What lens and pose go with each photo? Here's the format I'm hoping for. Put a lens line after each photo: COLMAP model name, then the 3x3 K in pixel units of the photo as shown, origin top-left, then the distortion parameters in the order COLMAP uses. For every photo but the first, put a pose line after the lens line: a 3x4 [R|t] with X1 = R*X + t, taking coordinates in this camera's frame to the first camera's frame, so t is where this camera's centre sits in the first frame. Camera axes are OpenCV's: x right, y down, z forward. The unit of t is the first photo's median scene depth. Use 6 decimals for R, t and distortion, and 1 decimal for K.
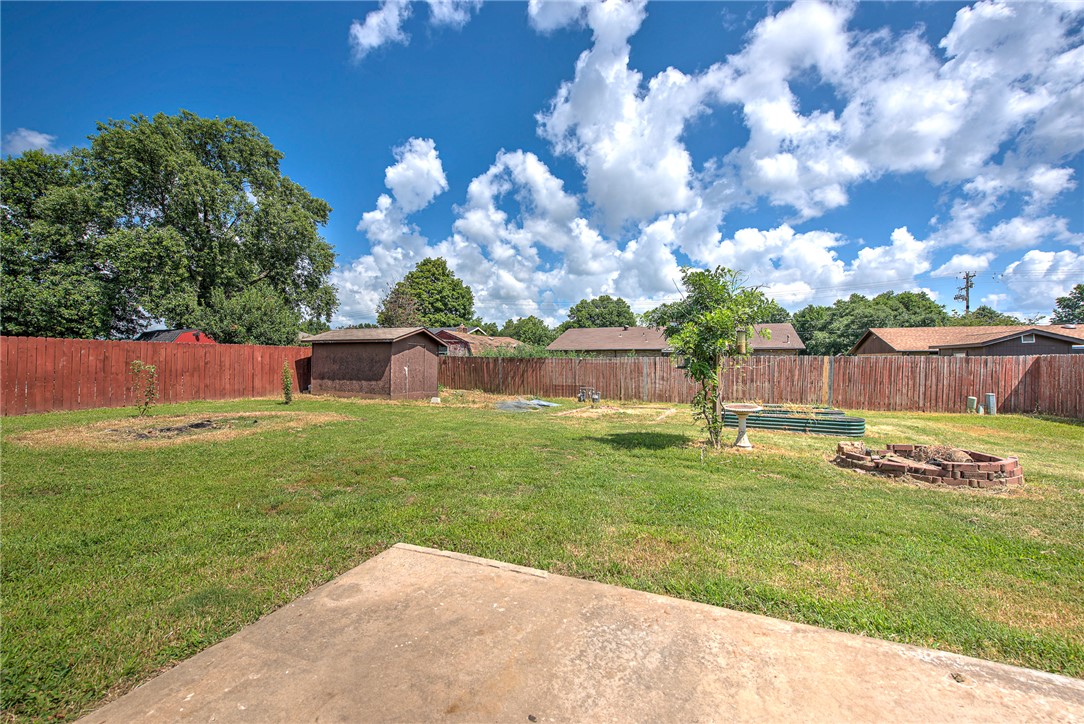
lens RADIAL K [[432.3, 0, 542.0], [0, 432.3, 362.0], [0, 0, 1]] dist [0.001714, 0.000005]
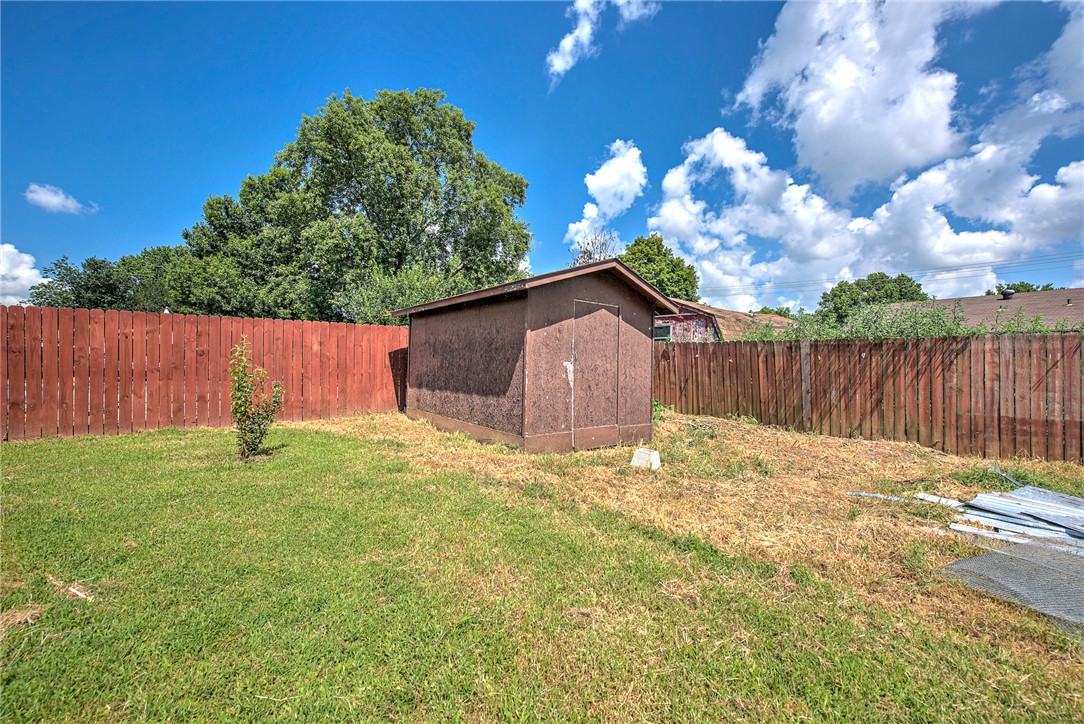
lens RADIAL K [[432.3, 0, 542.0], [0, 432.3, 362.0], [0, 0, 1]] dist [0.001714, 0.000005]
pose [[0.883778, -0.003066, -0.467896, -0.111380], [0.001247, 0.999990, -0.004198, 0.009421], [0.467905, 0.003126, 0.883773, 0.465248]]
